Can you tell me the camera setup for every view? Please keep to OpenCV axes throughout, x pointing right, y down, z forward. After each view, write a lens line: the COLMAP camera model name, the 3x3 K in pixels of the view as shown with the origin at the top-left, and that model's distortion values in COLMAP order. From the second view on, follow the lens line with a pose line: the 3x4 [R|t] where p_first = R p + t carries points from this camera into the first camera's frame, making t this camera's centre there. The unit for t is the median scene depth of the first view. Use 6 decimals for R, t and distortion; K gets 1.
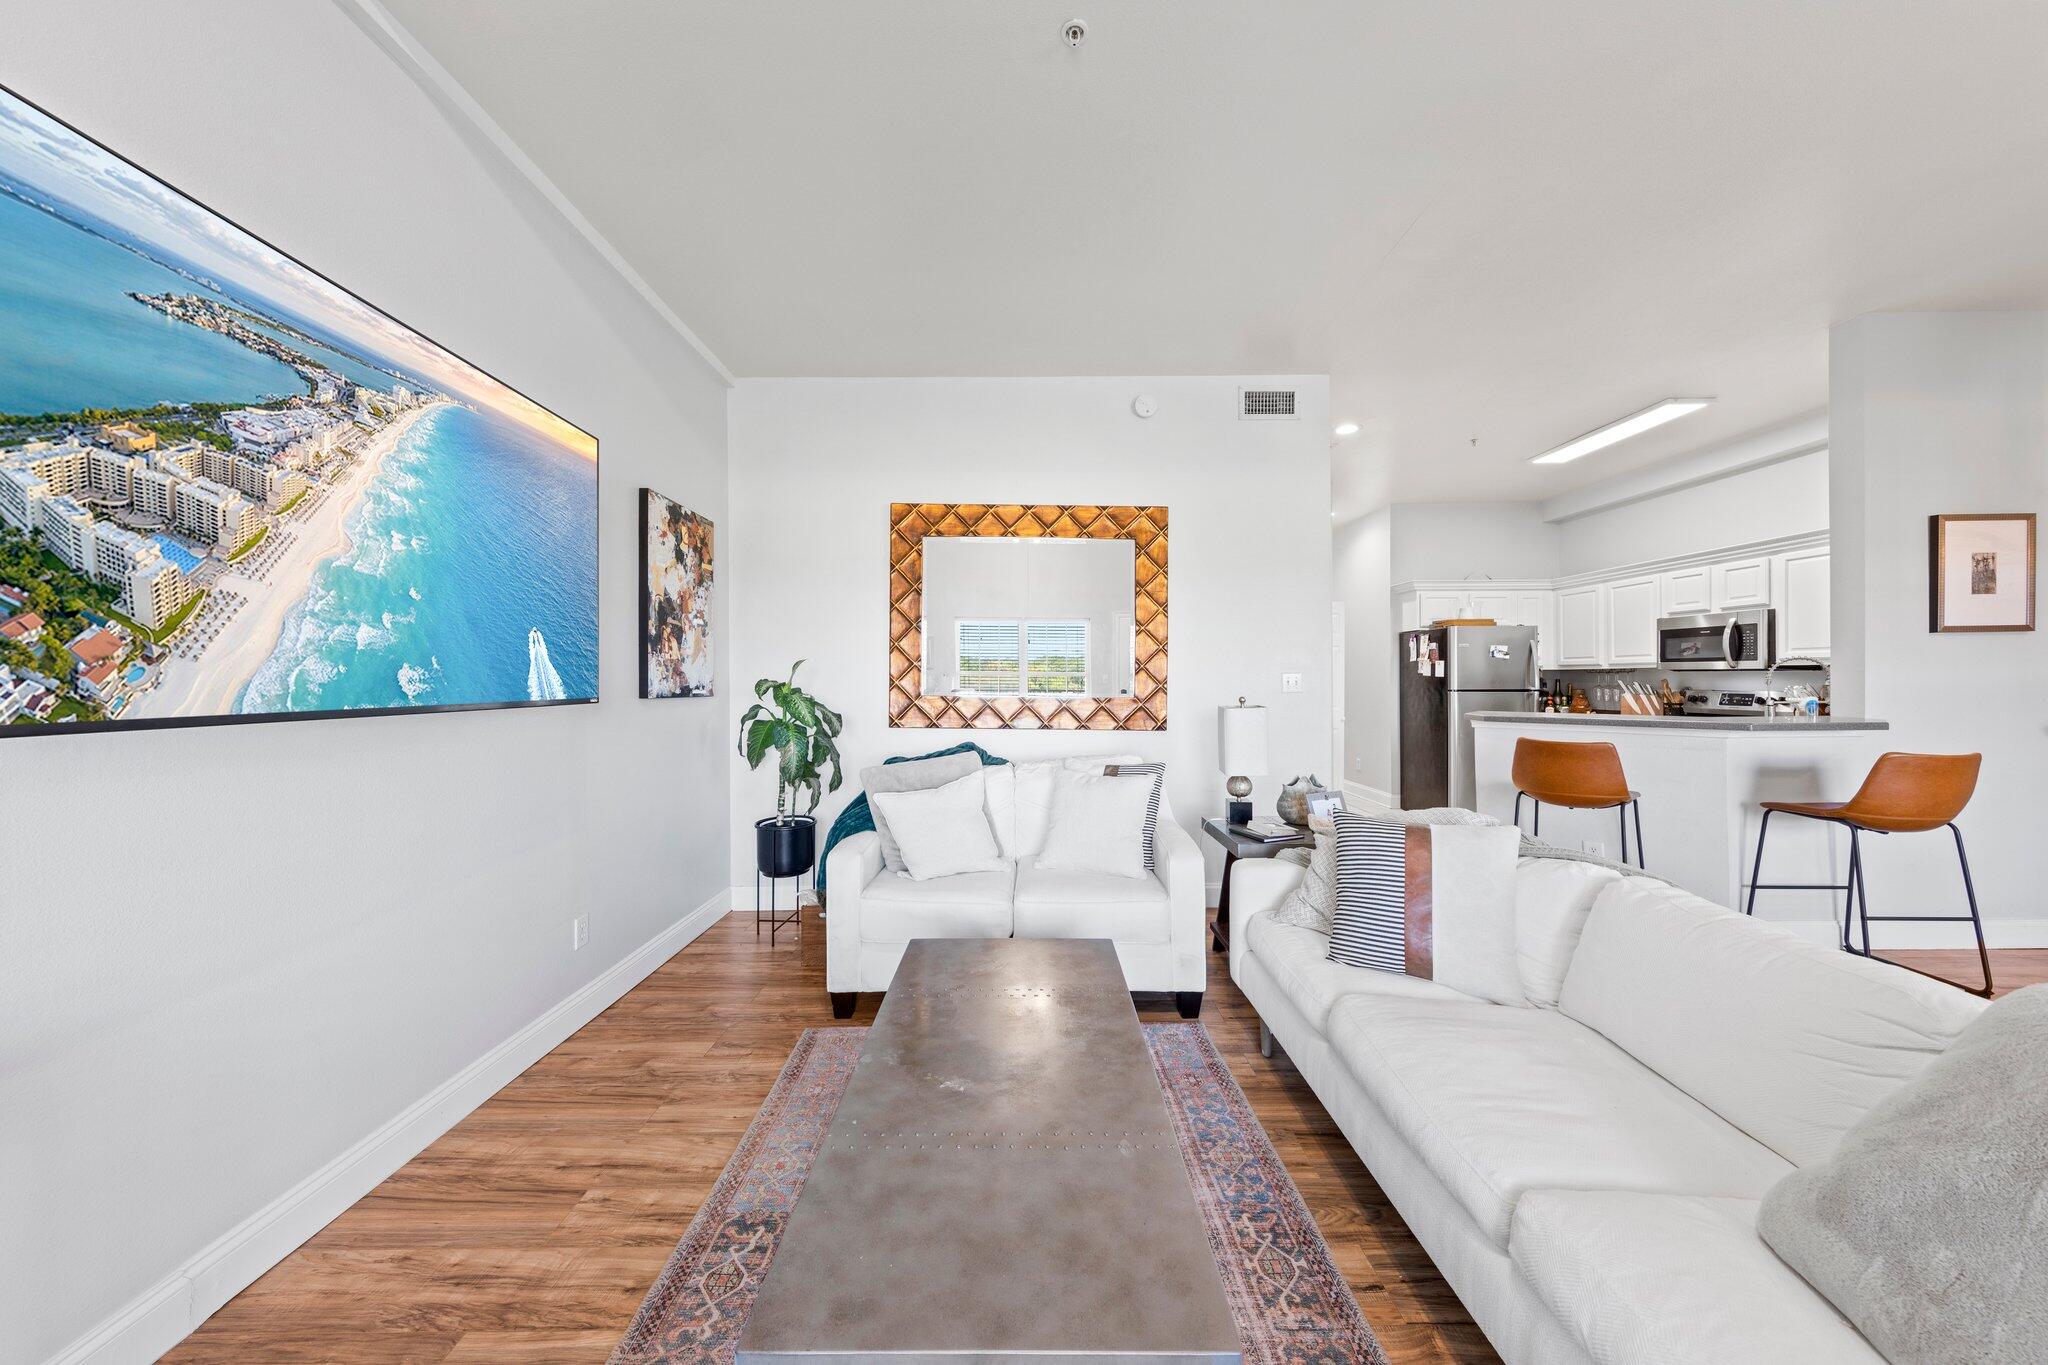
lens RADIAL K [[684.1, 0, 1016.1], [0, 684.1, 678.3], [0, 0, 1]] dist [0.005369, 0.000189]
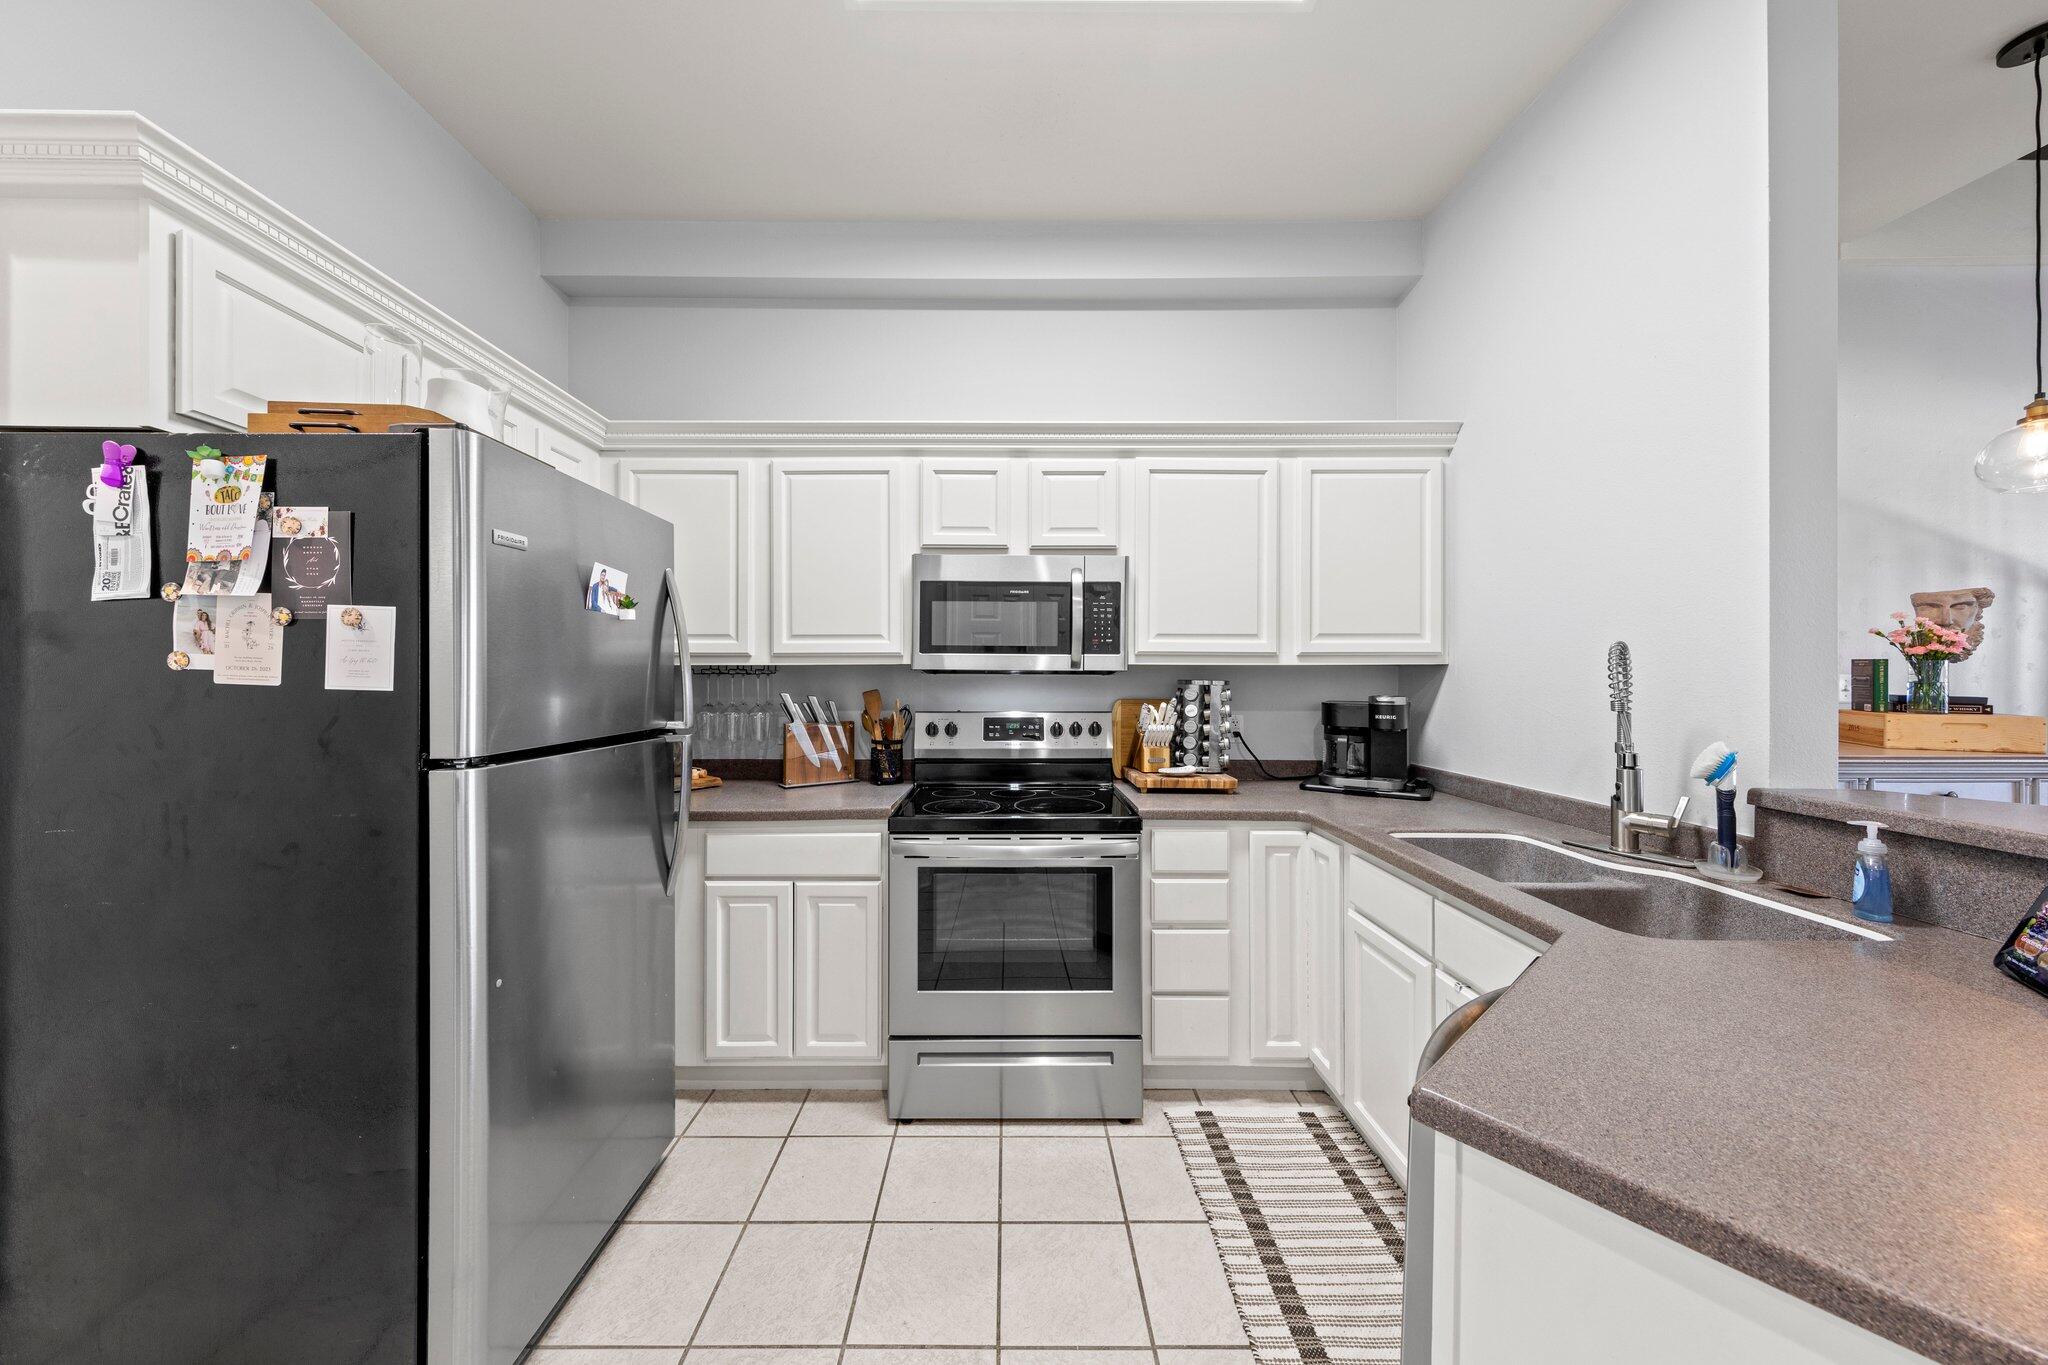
lens RADIAL K [[684.1, 0, 1014.6], [0, 684.1, 671.6], [0, 0, 1]] dist [0.005369, 0.000189]
pose [[-0.002255, 0.010710, 0.999940, 0.723515], [-0.000478, 0.999943, -0.010711, -0.009150], [-0.999997, -0.000503, -0.002250, 1.383905]]
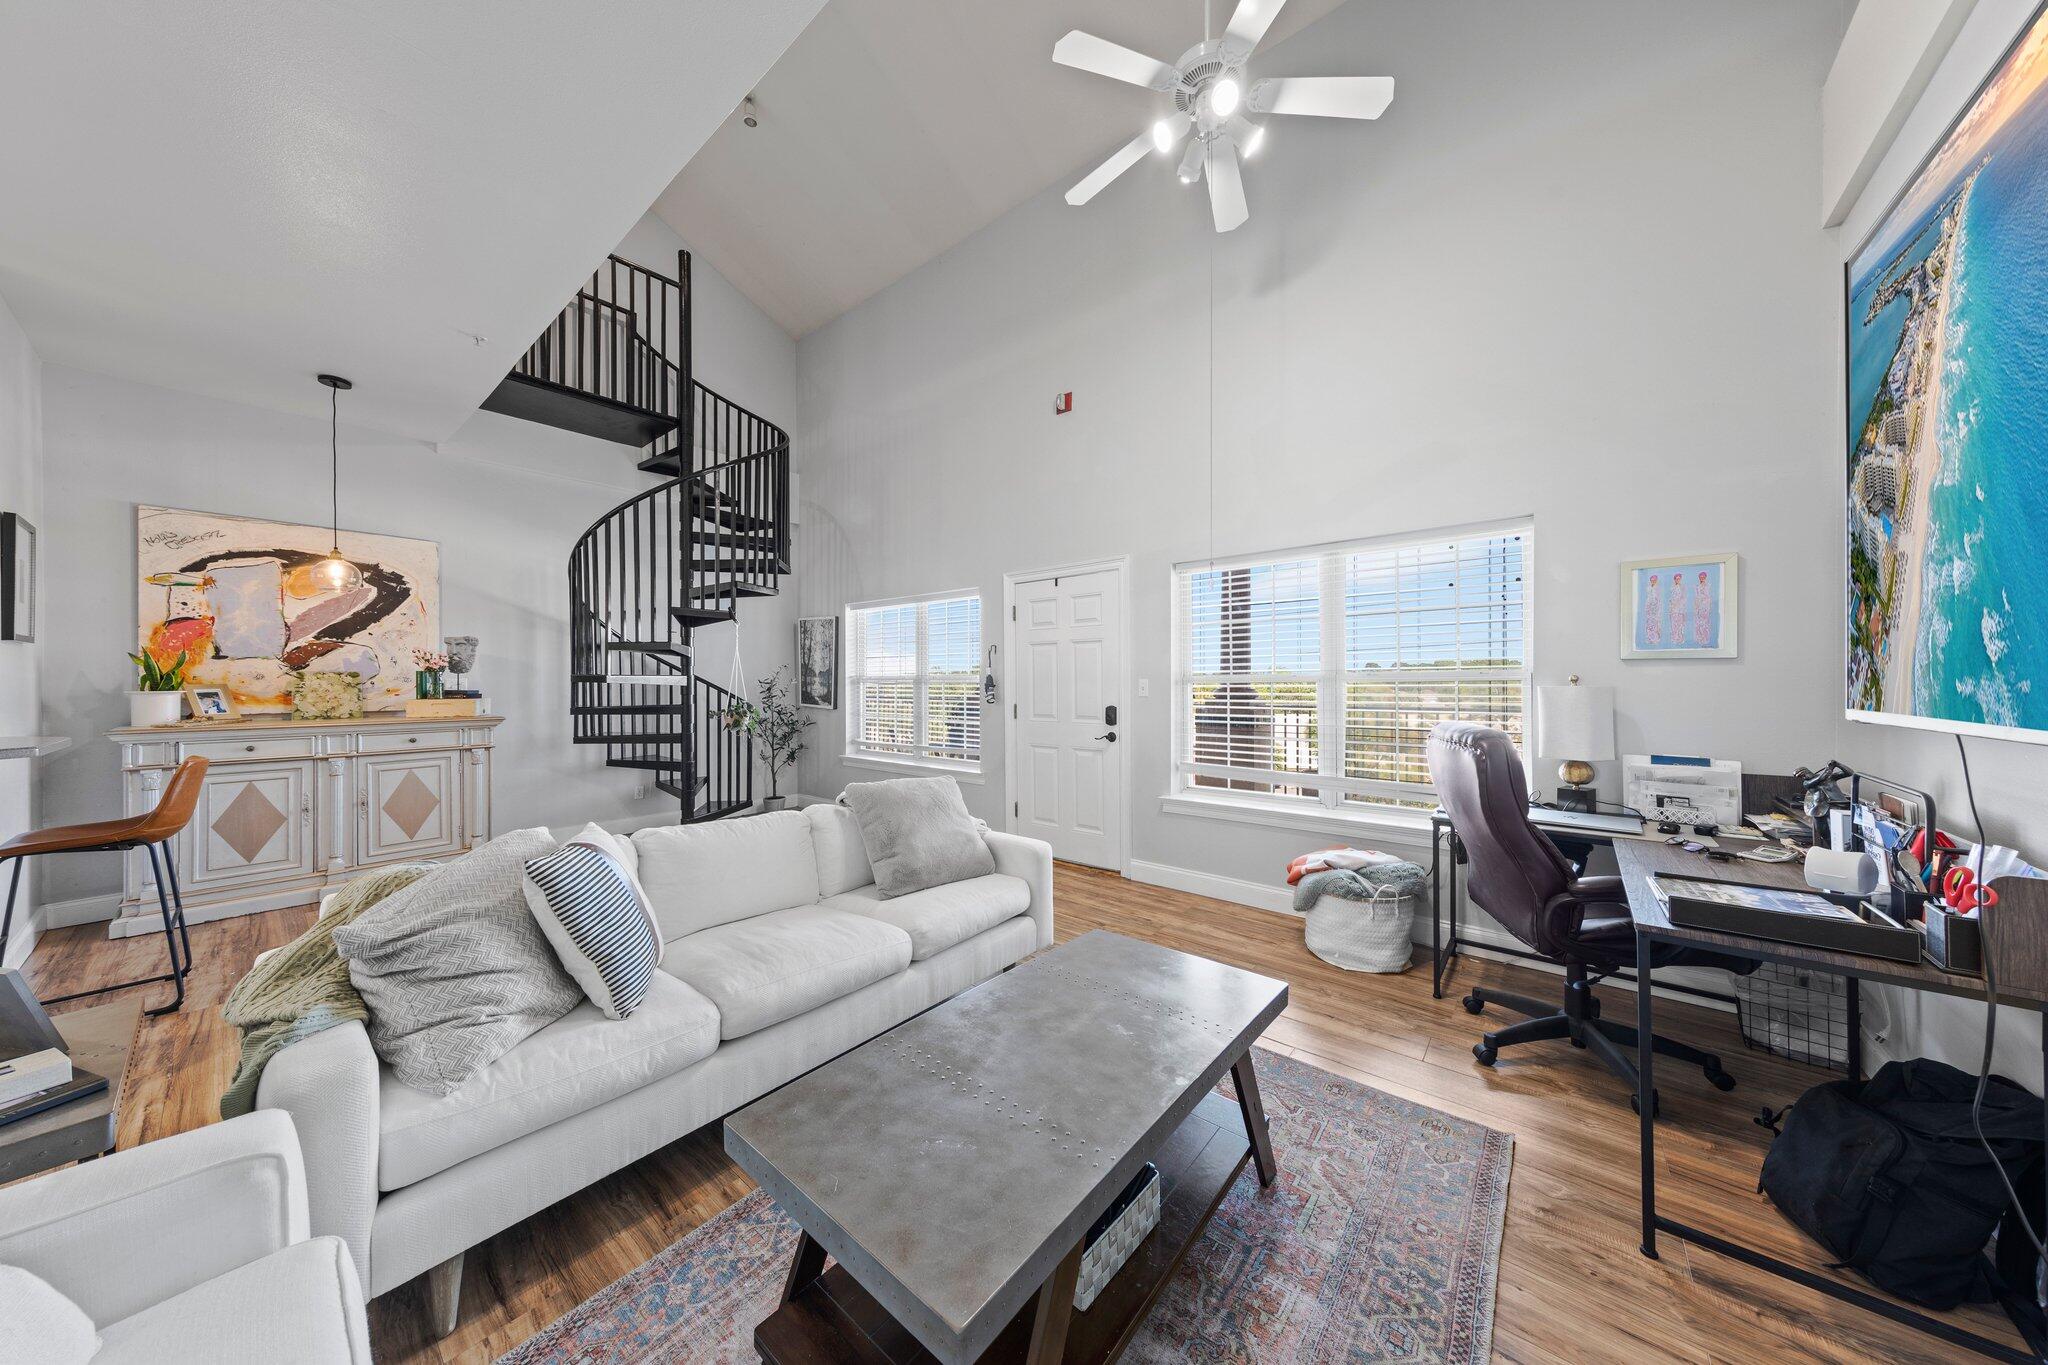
lens RADIAL K [[644.4, 0, 1025.6], [0, 644.4, 680.1], [0, 0, 1]] dist [0.005392, -0.000752]
pose [[-0.769587, 0.008565, 0.638485, -0.241184], [0.006869, 0.999963, -0.005135, 0.001497], [-0.638505, 0.000435, -0.769617, 0.726834]]
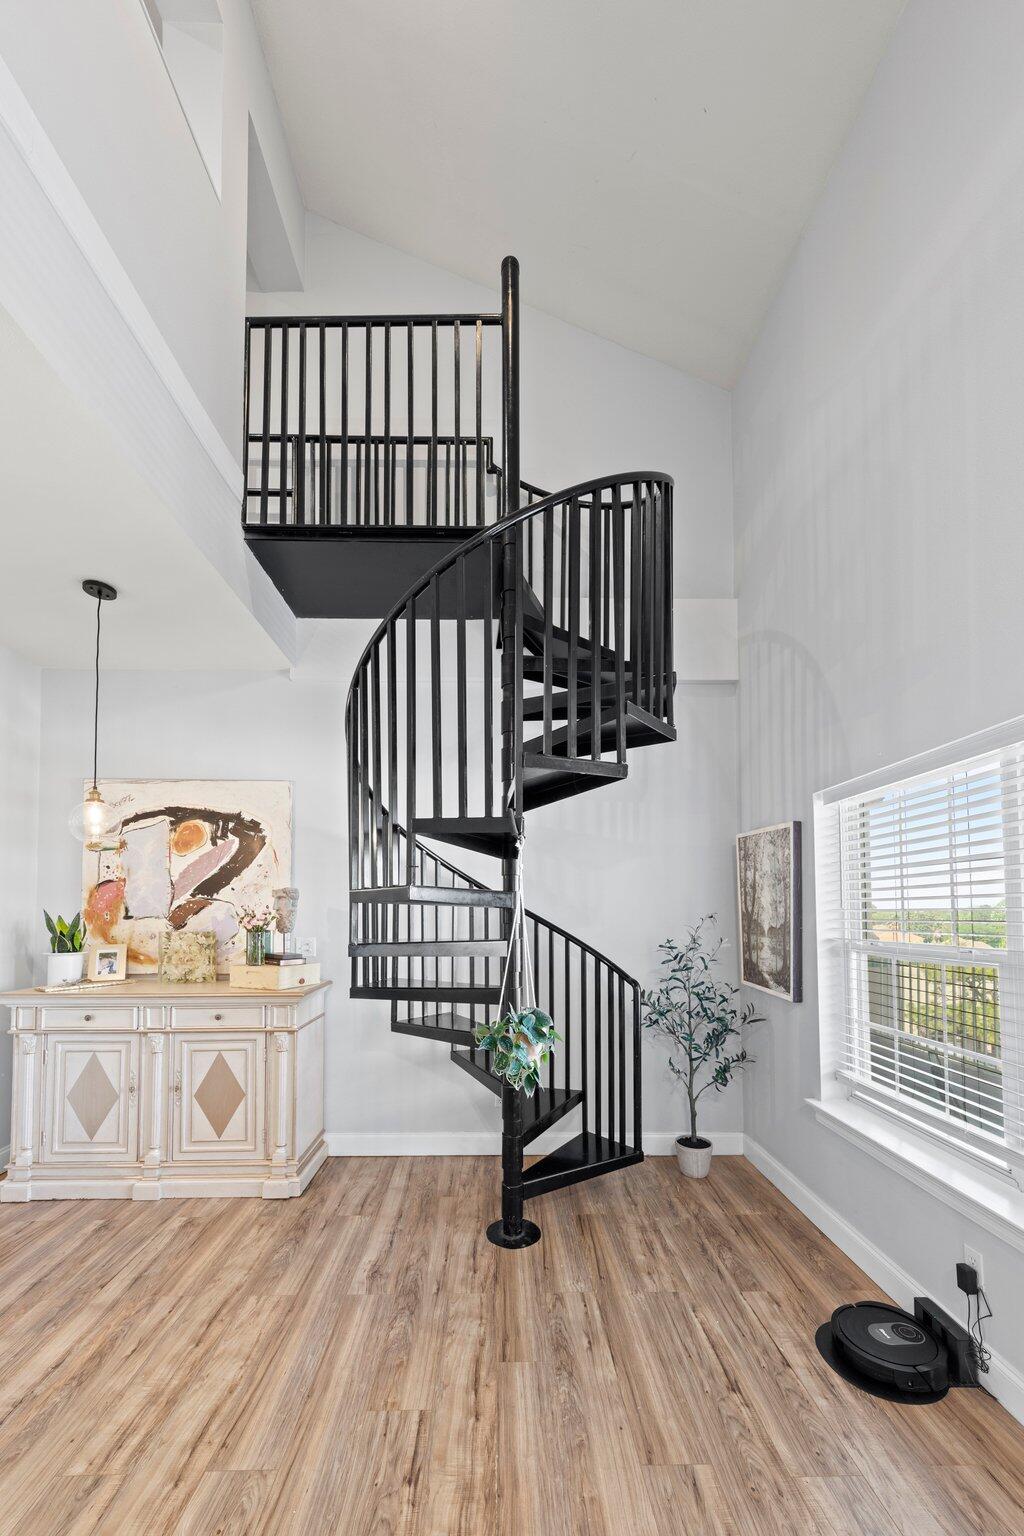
lens RADIAL K [[567.3, 0, 508.2], [0, 567.3, 891.4], [0, 0, 1]] dist [0.004585, -0.000351]
pose [[-0.021574, 0.044837, 0.998761, 0.495195], [0.000989, 0.998994, -0.044826, -0.051543], [-0.999767, 0.000020, -0.021597, 0.124721]]
